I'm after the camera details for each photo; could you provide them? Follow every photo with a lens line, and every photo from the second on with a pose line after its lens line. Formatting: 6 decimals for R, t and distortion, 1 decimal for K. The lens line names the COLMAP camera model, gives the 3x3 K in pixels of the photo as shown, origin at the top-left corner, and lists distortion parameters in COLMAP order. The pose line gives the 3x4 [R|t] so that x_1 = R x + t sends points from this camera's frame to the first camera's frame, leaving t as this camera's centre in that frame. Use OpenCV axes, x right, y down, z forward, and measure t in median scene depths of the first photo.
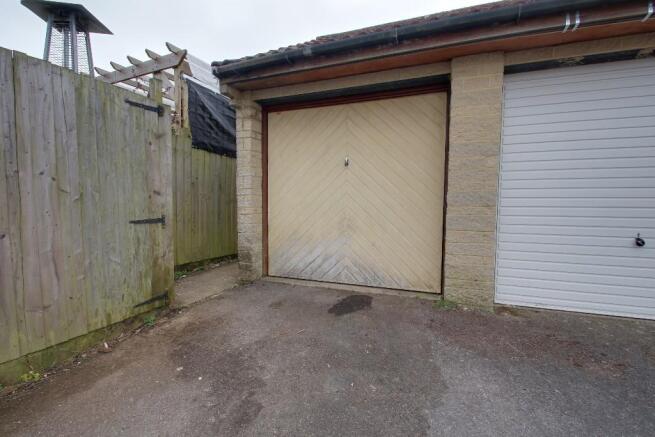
lens RADIAL K [[303.8, 0, 321.1], [0, 303.8, 222.5], [0, 0, 1]] dist [-0.004042, -0.000153]
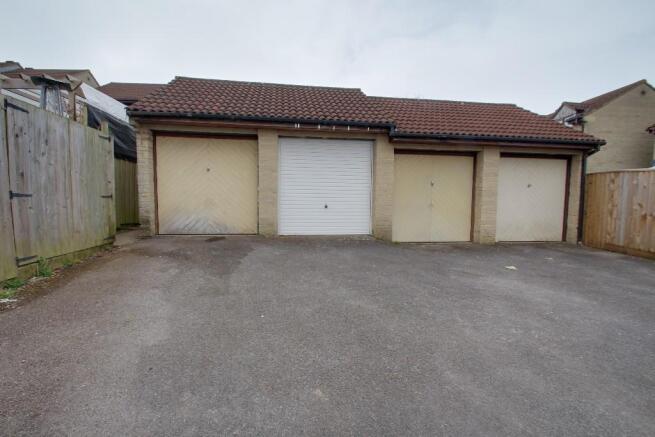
lens RADIAL K [[303.8, 0, 325.2], [0, 303.8, 225.2], [0, 0, 1]] dist [-0.004042, -0.000153]
pose [[0.861301, -0.035045, 0.506885, -0.253930], [0.024175, 0.999315, 0.028011, 0.112151], [-0.507519, -0.011872, 0.861558, -0.983189]]
